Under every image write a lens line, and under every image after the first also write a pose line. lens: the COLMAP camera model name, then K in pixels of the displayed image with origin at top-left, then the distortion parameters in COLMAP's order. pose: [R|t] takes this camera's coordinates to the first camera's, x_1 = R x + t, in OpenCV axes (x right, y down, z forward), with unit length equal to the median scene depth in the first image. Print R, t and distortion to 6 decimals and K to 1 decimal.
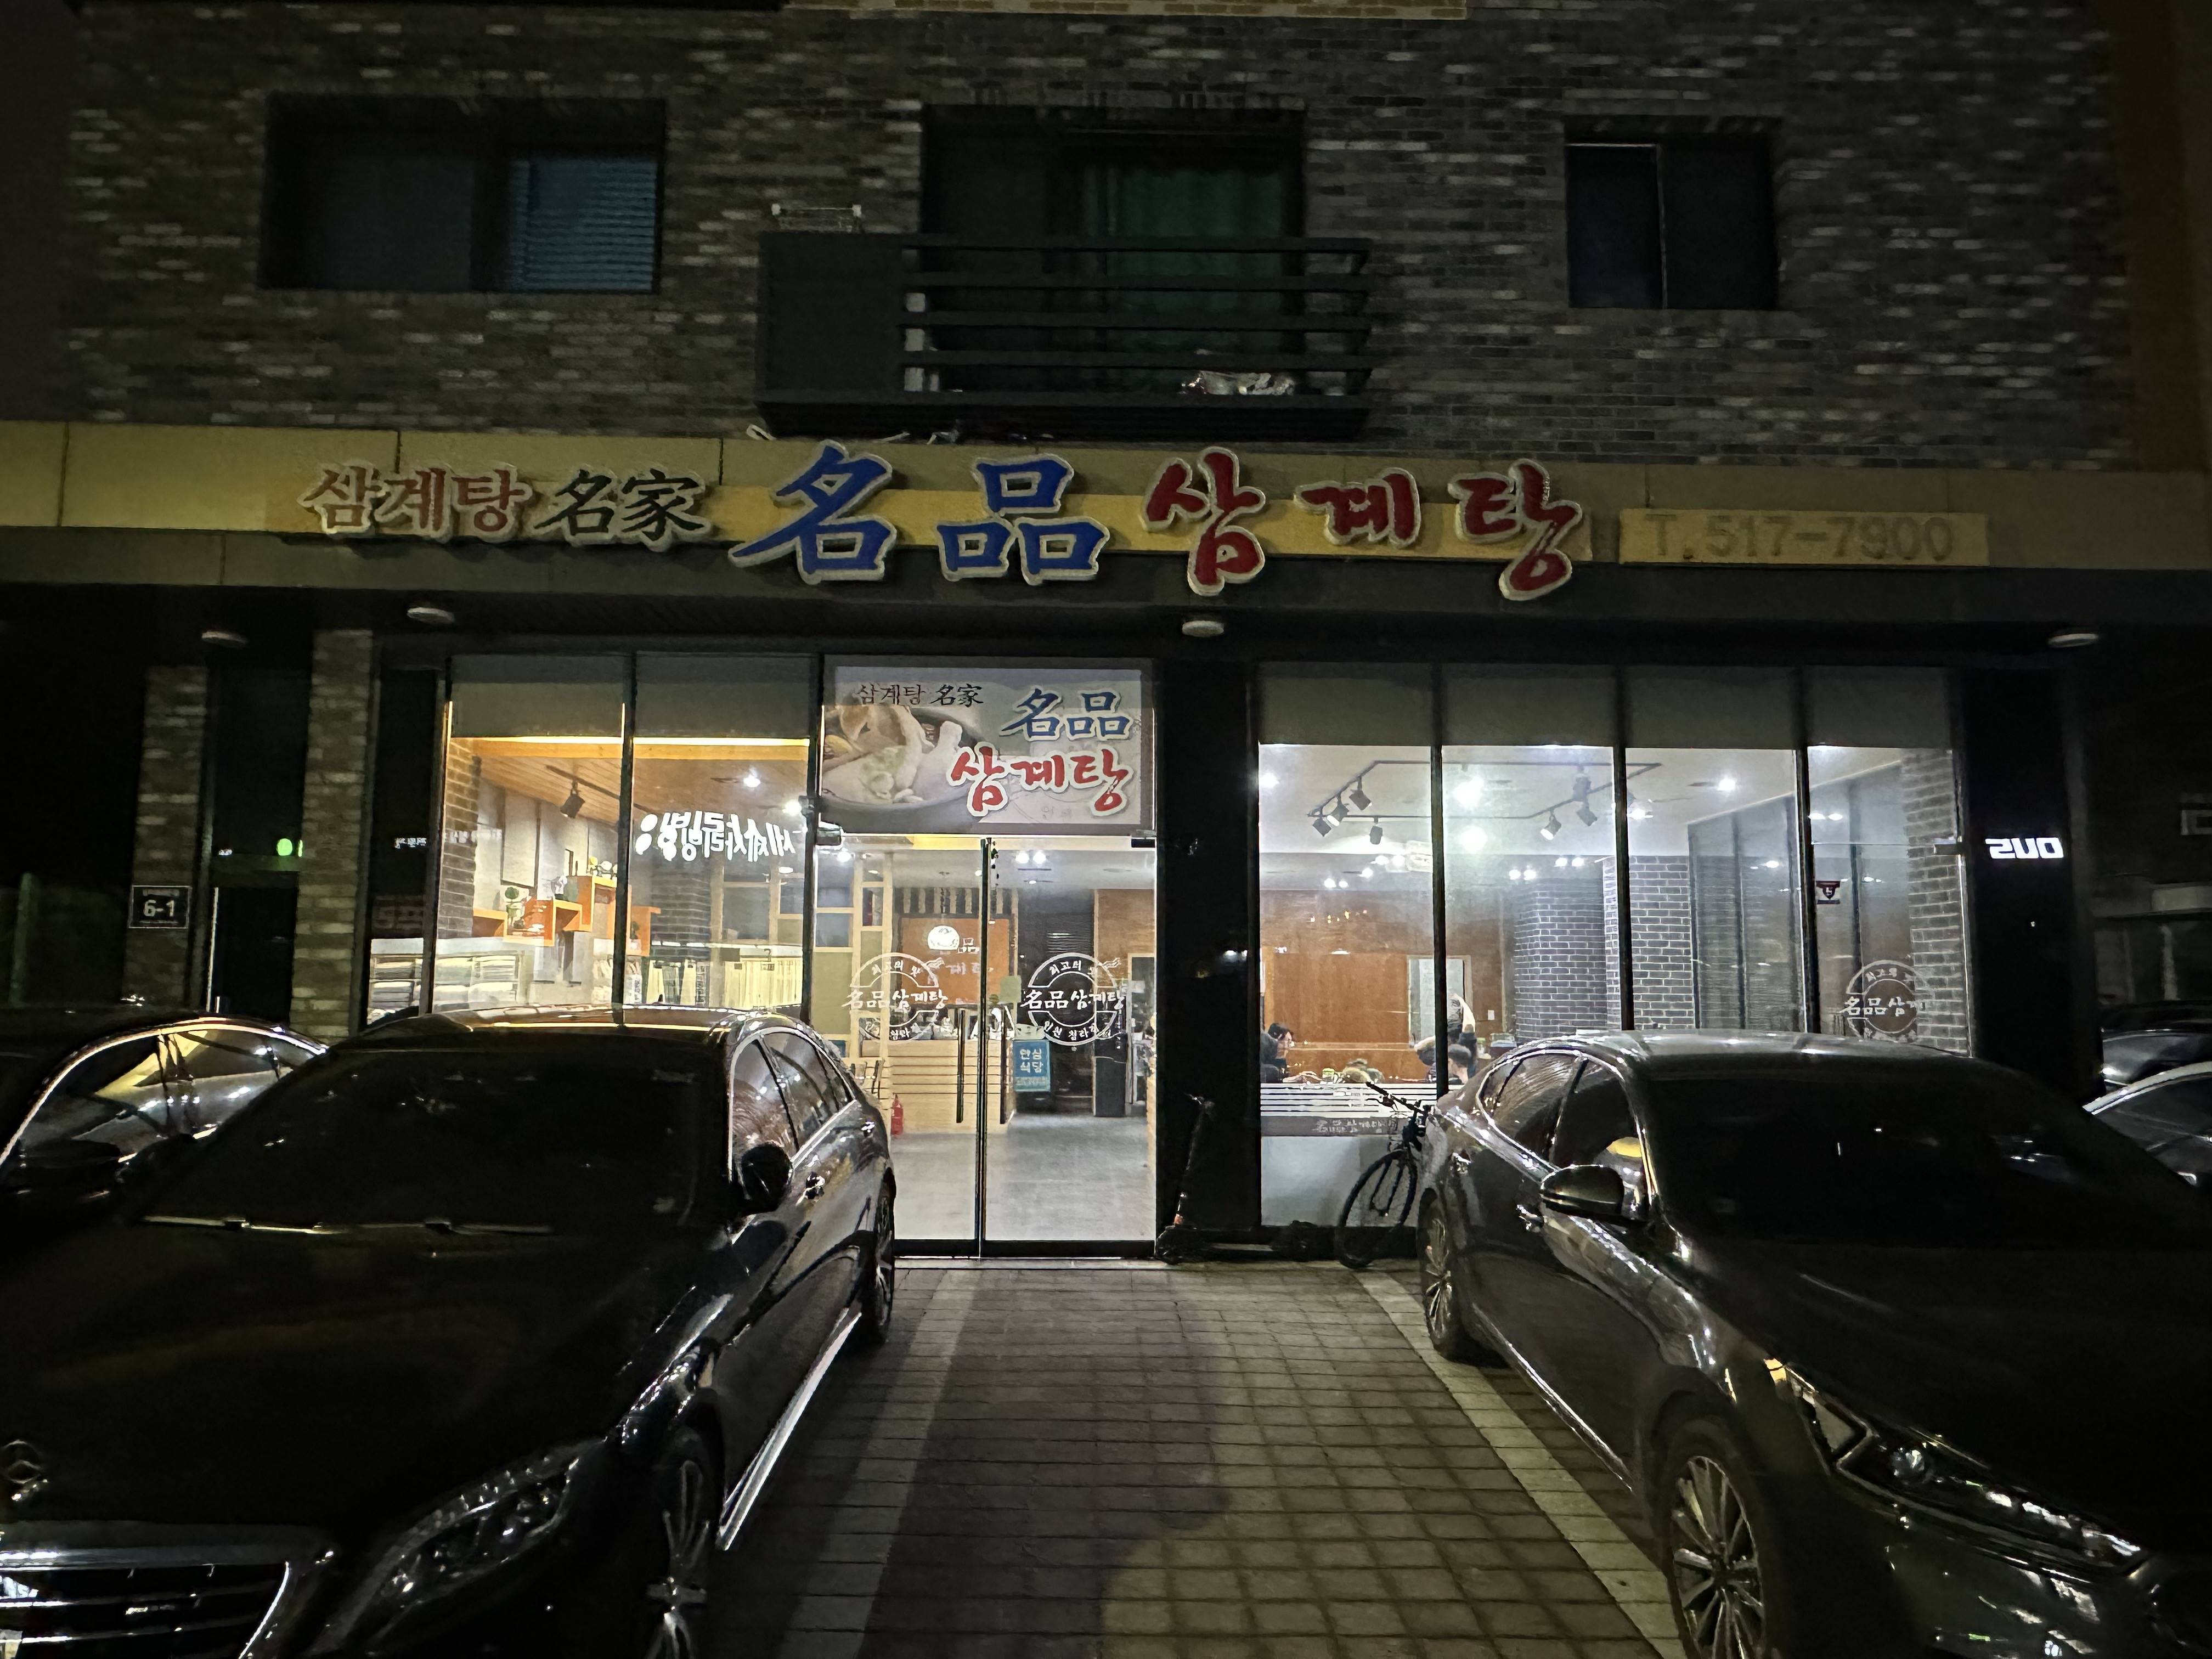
lens RADIAL K [[1438.6, 0, 1106.0], [0, 1438.6, 829.5], [0, 0, 1]] dist [0.031181, 0.000190]
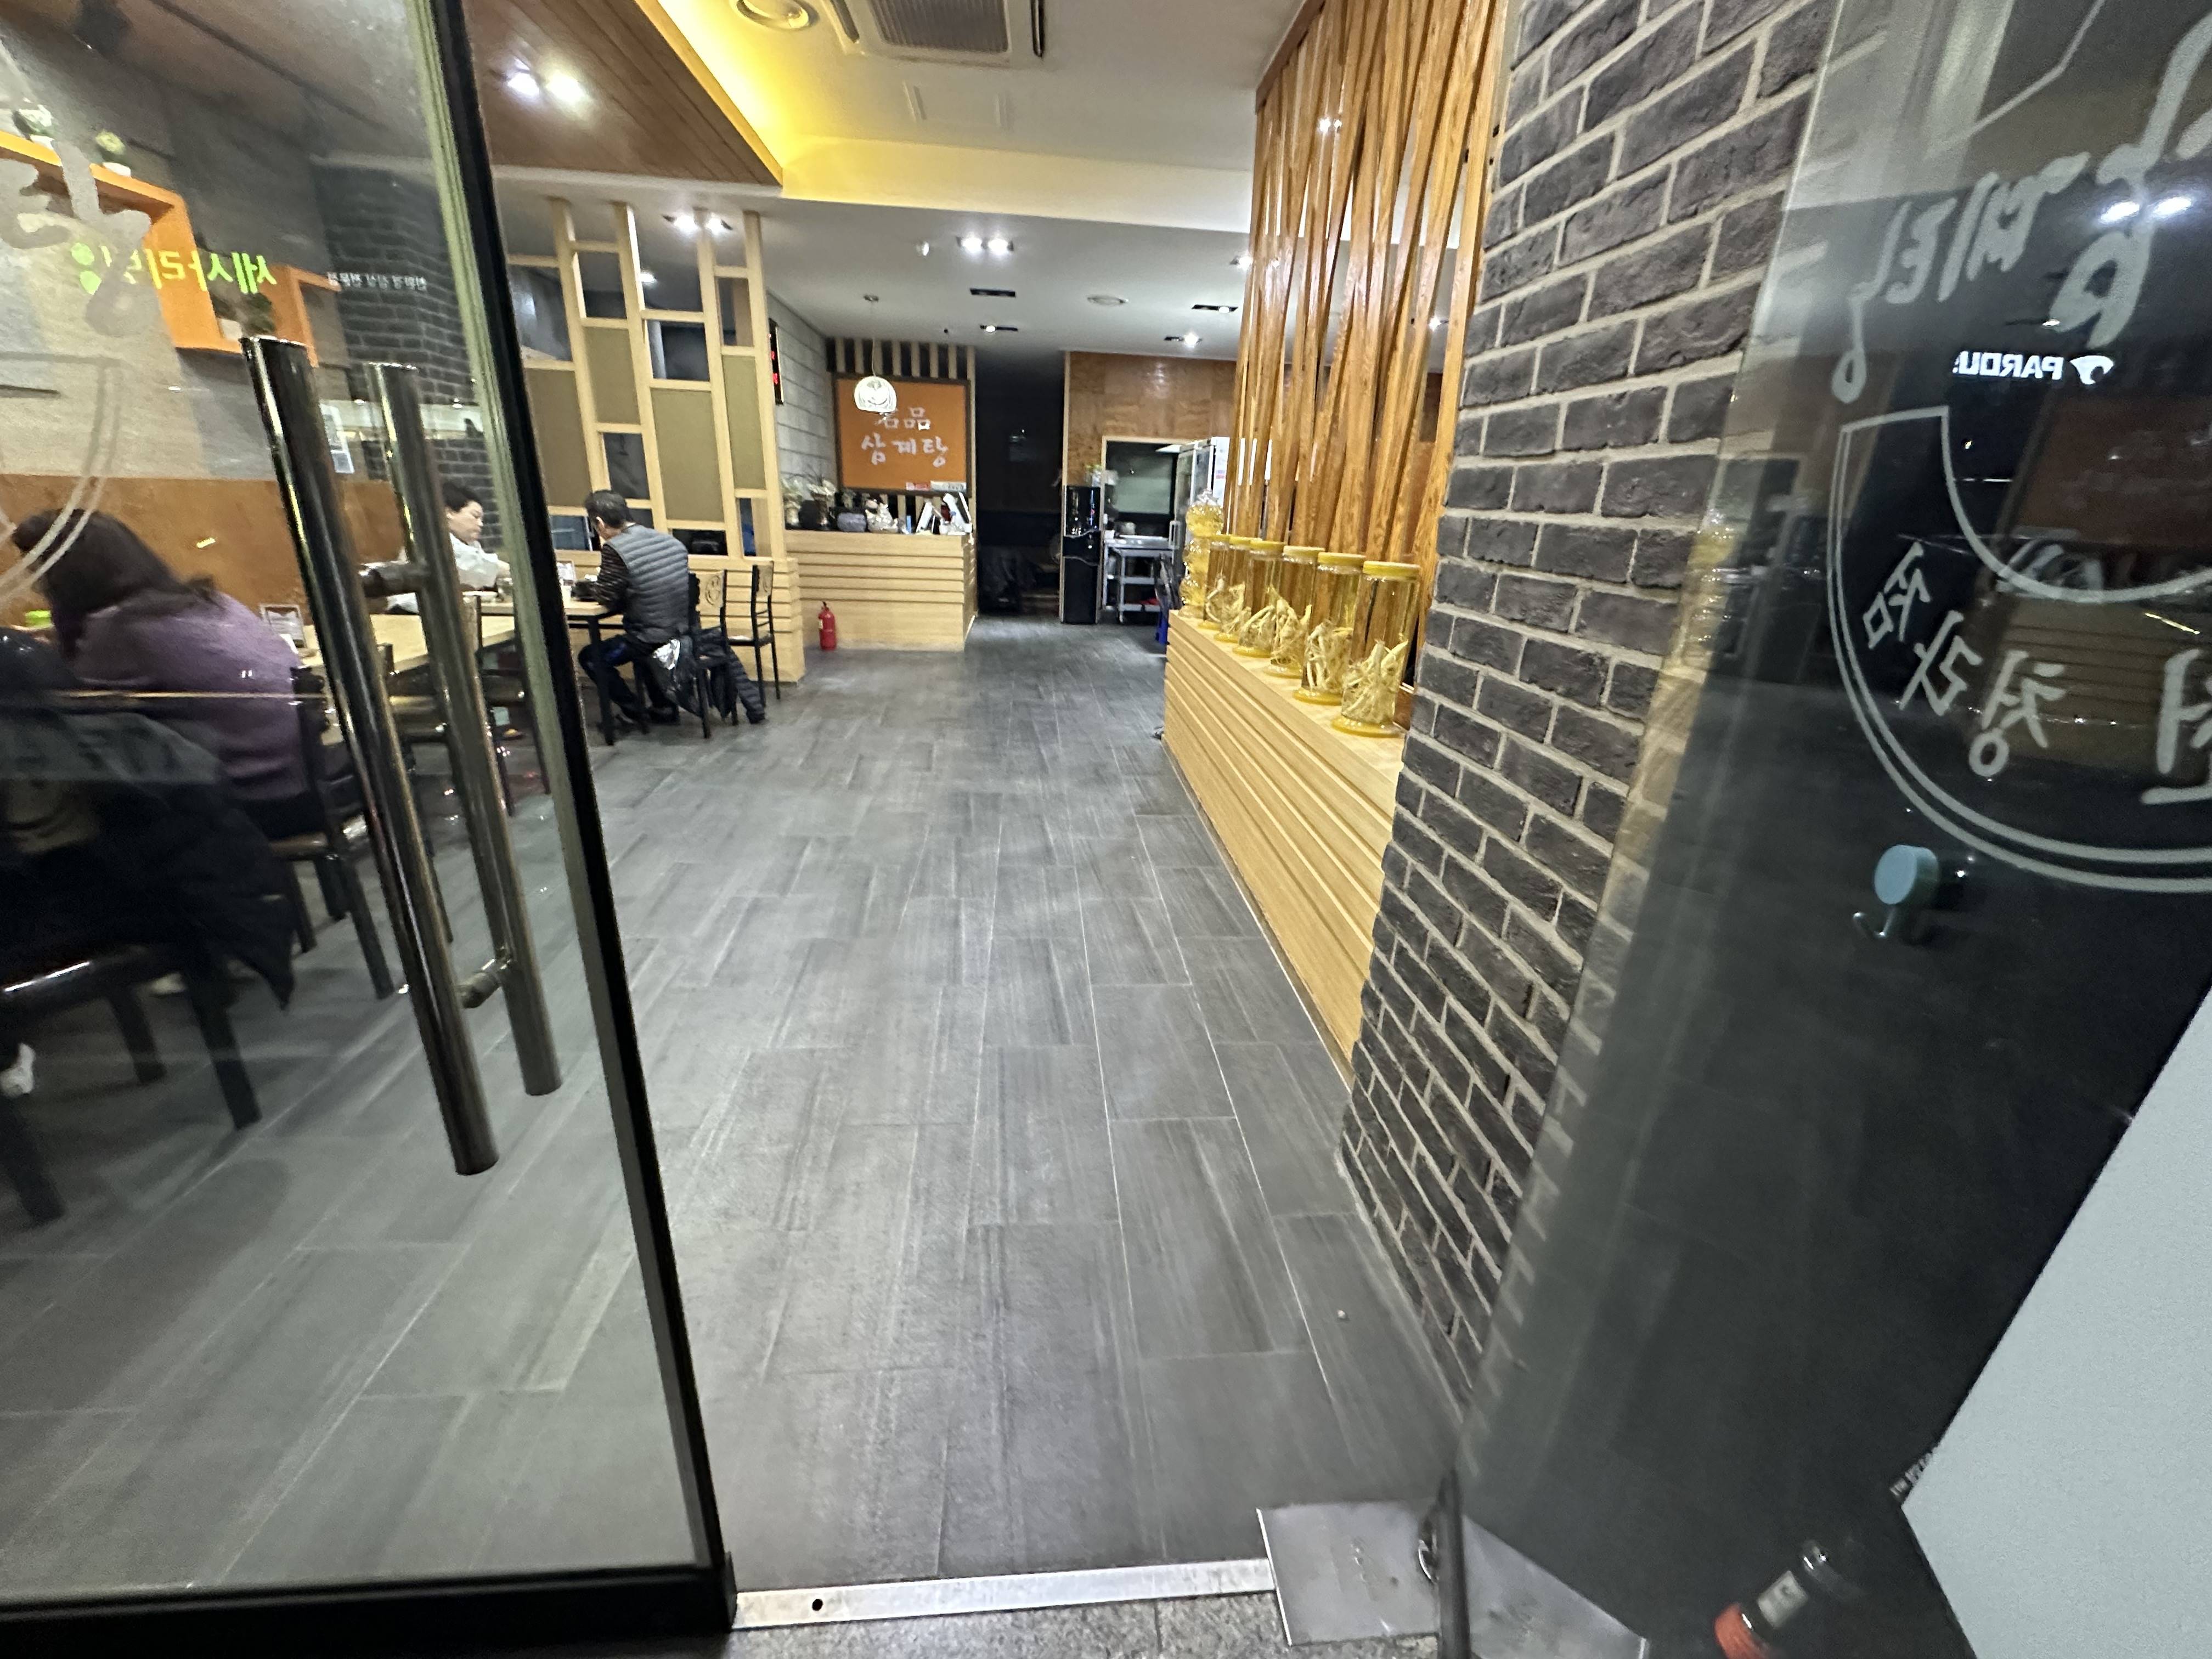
lens RADIAL K [[896.7, 0, 1106.0], [0, 896.7, 829.5], [0, 0, 1]] dist [0.012157, 0.000045]
pose [[0.997539, 0.010411, 0.069338, -0.019388], [-0.040555, 0.892374, 0.449471, 0.057919], [-0.057196, -0.451176, 0.890600, 0.433861]]
